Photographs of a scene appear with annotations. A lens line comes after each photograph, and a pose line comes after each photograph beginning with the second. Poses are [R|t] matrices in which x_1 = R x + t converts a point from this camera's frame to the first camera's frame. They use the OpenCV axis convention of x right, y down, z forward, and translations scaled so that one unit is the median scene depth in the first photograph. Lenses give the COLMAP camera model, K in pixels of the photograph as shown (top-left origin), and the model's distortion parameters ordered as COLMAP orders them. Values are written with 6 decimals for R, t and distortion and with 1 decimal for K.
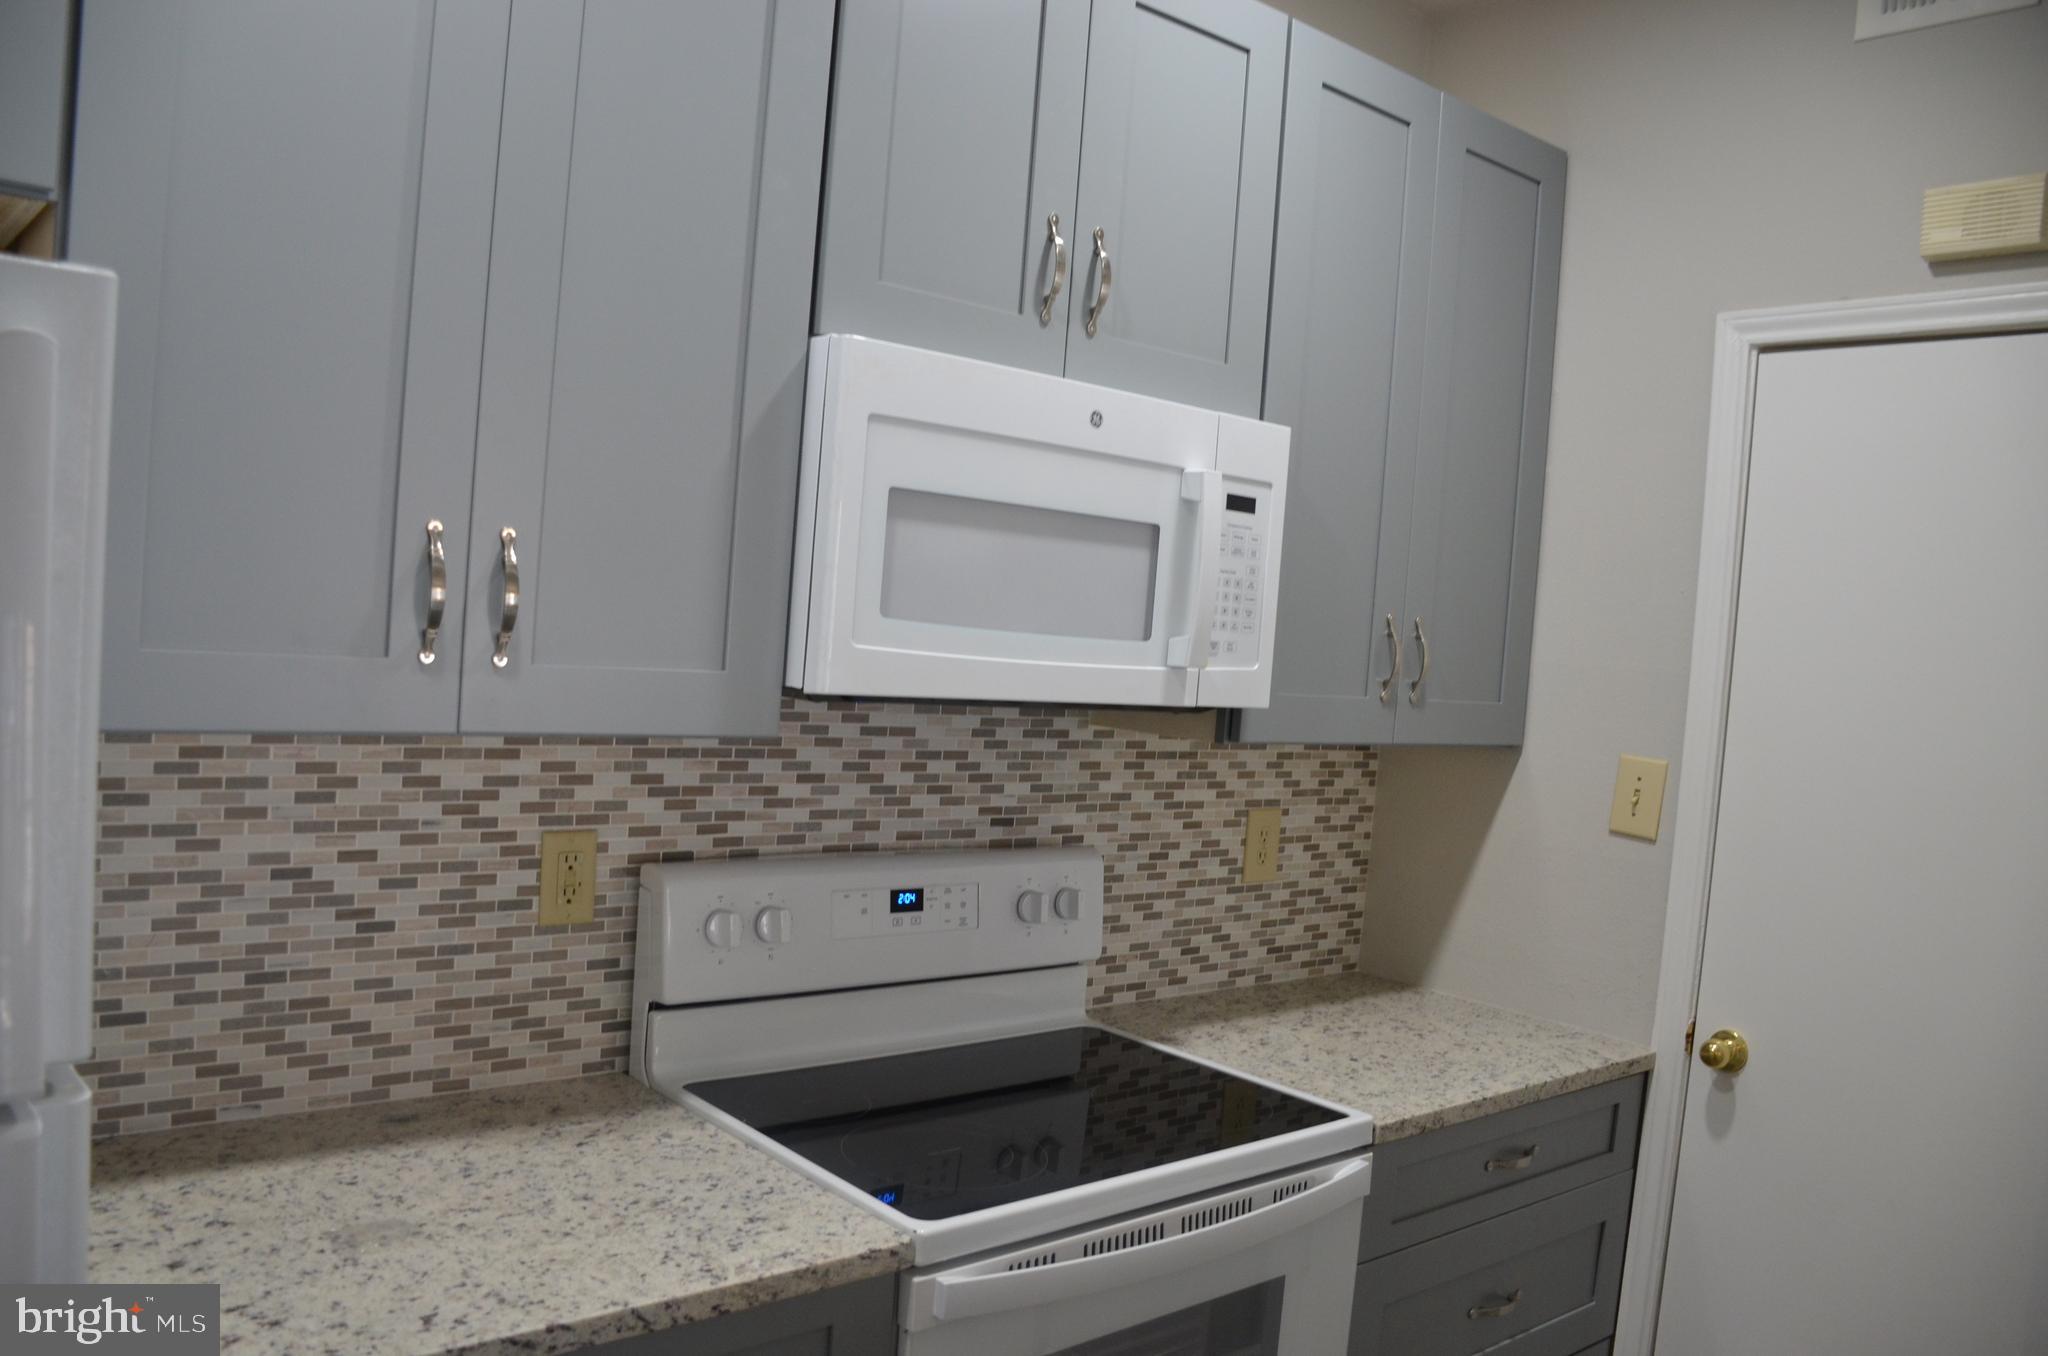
lens RADIAL K [[1583.3, 0, 999.2], [0, 1583.3, 700.2], [0, 0, 1]] dist [-0.150164, 0.095360]
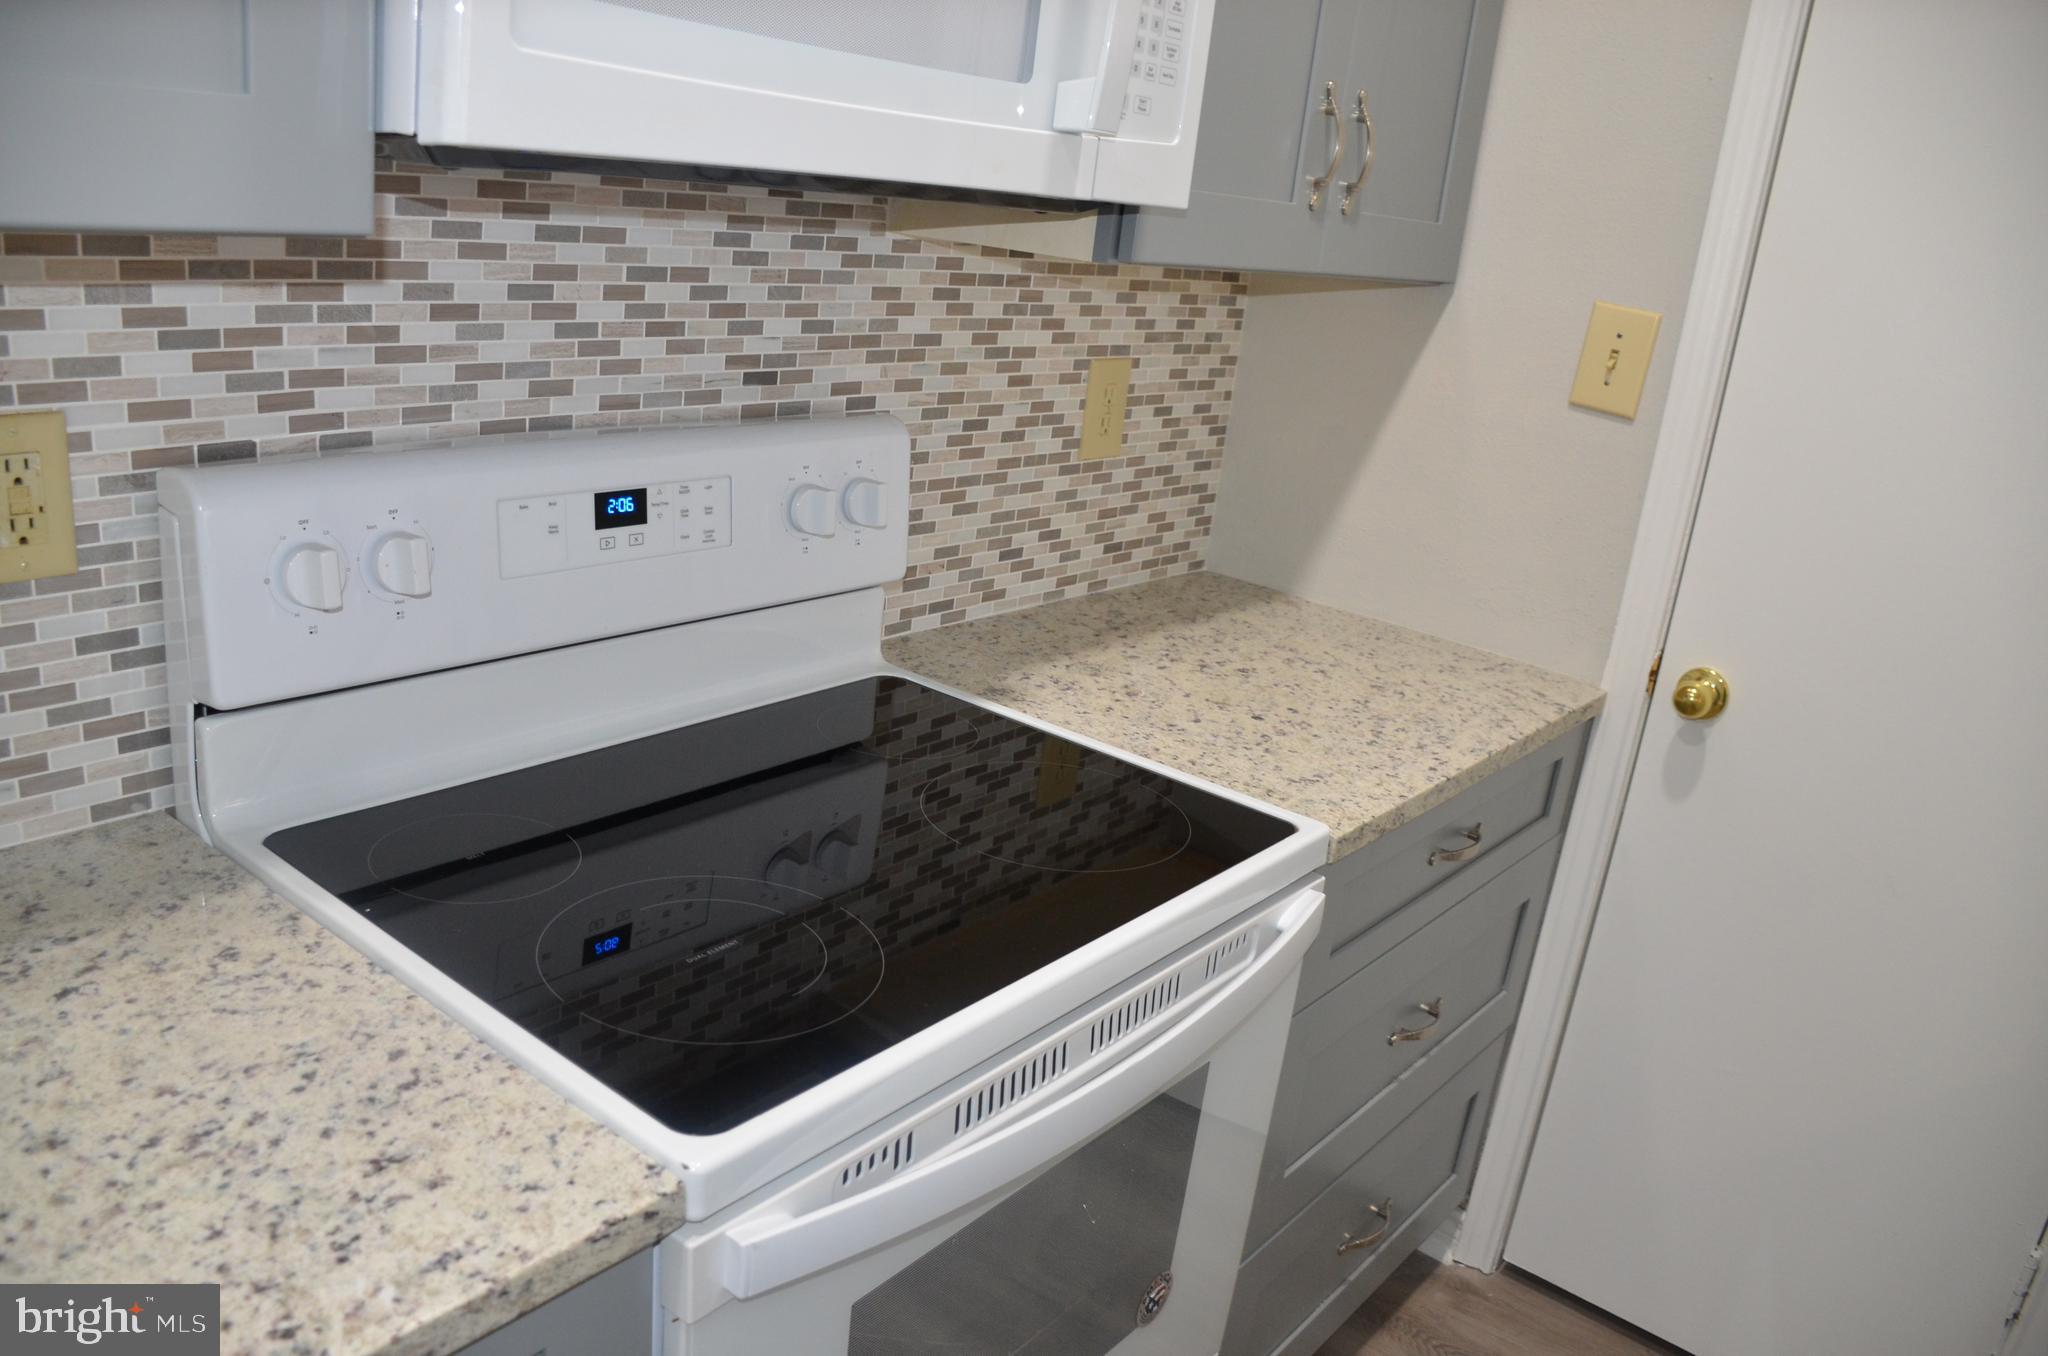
lens RADIAL K [[1583.3, 0, 1002.0], [0, 1583.3, 701.5], [0, 0, 1]] dist [-0.150164, 0.095360]
pose [[0.980867, -0.030485, 0.192277, -0.032482], [-0.026881, 0.956994, 0.288861, 0.016115], [-0.192814, -0.288503, 0.937864, 0.367654]]
